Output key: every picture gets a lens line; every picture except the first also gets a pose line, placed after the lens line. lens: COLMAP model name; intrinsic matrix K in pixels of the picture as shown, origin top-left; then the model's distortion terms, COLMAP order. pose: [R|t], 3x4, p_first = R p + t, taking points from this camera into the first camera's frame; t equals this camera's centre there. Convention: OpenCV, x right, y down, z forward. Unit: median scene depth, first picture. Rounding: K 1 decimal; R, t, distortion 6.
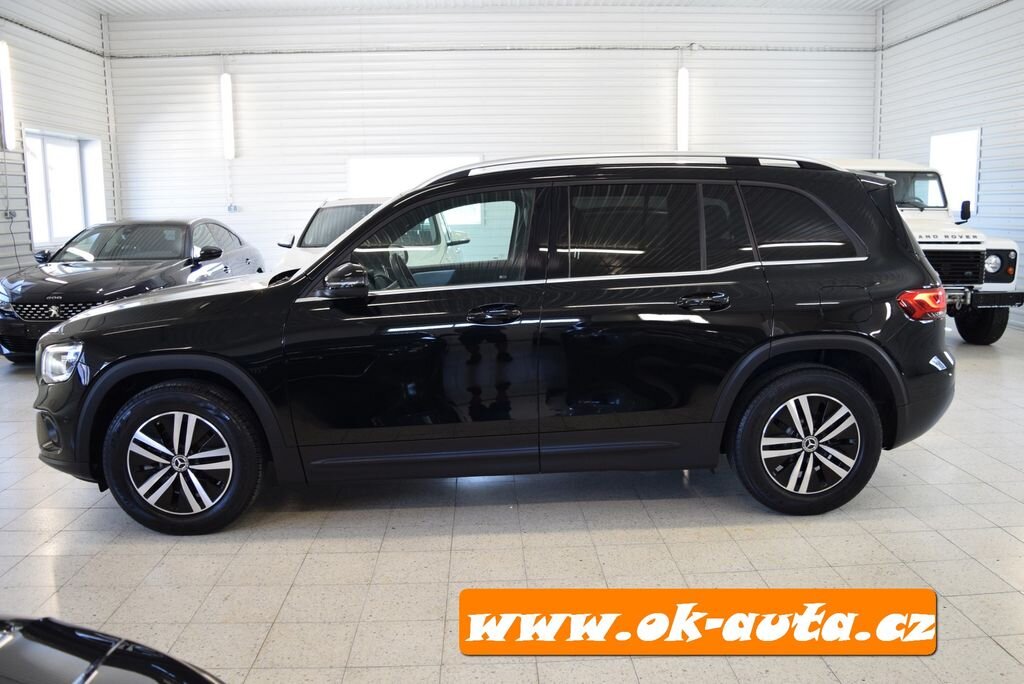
lens RADIAL K [[850.4, 0, 512.0], [0, 850.4, 342.0], [0, 0, 1]] dist [-0.081936, 0.001869]
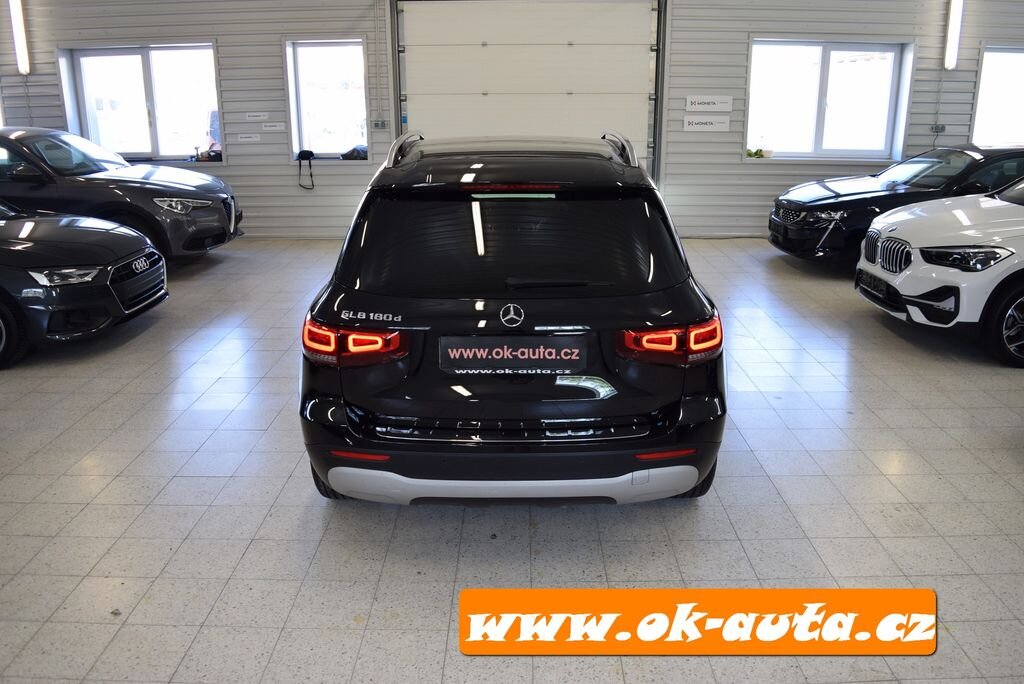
lens RADIAL K [[802.4, 0, 512.0], [0, 802.4, 342.0], [0, 0, 1]] dist [-0.087723, 0.012977]
pose [[-0.048099, 0.311377, -0.949068, 1.259414], [-0.151365, 0.936923, 0.315063, -0.324035], [0.987307, 0.158810, 0.002066, 1.205289]]
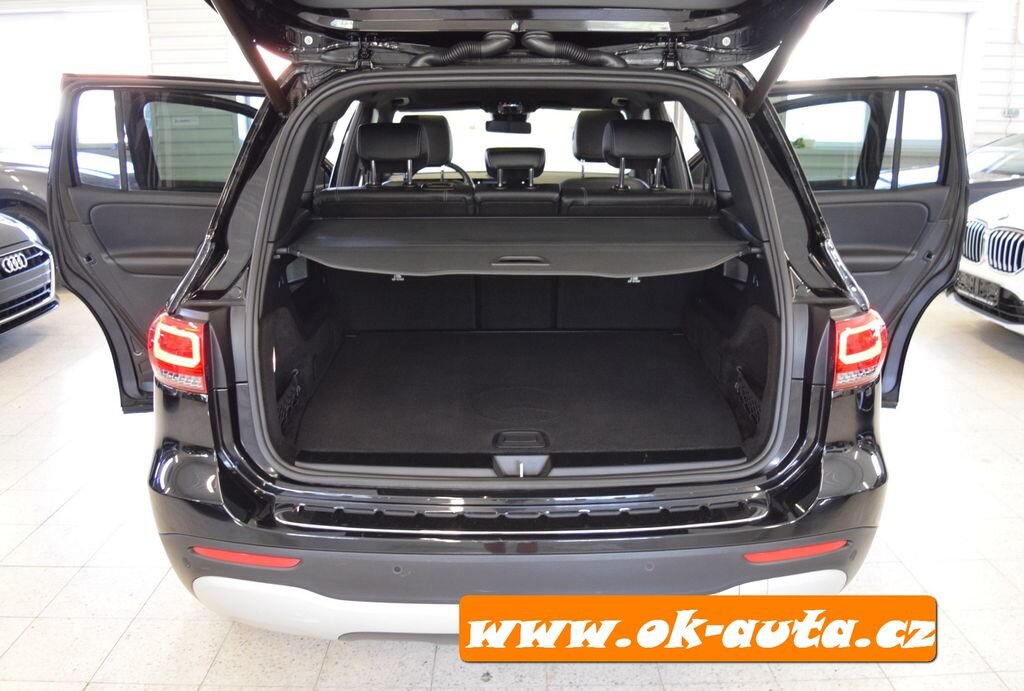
lens RADIAL K [[862.0, 0, 512.0], [0, 862.0, 345.5], [0, 0, 1]] dist [-0.083725, 0.004935]
pose [[-0.033175, 0.282402, -0.958722, 0.963182], [-0.156109, 0.946013, 0.284060, -0.213737], [0.987183, 0.159089, 0.012702, 1.195386]]
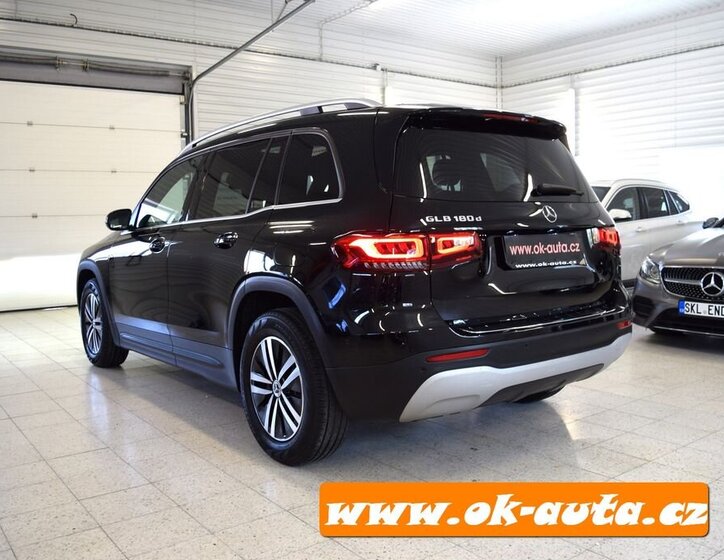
lens RADIAL K [[689.6, 0, 367.5], [0, 689.6, 293.1], [0, 0, 1]] dist [-0.092422, 0.010896]
pose [[0.576652, 0.089383, -0.812086, 1.059860], [-0.120041, 0.992479, 0.023999, -0.021897], [0.808123, 0.083644, 0.583045, 0.605751]]
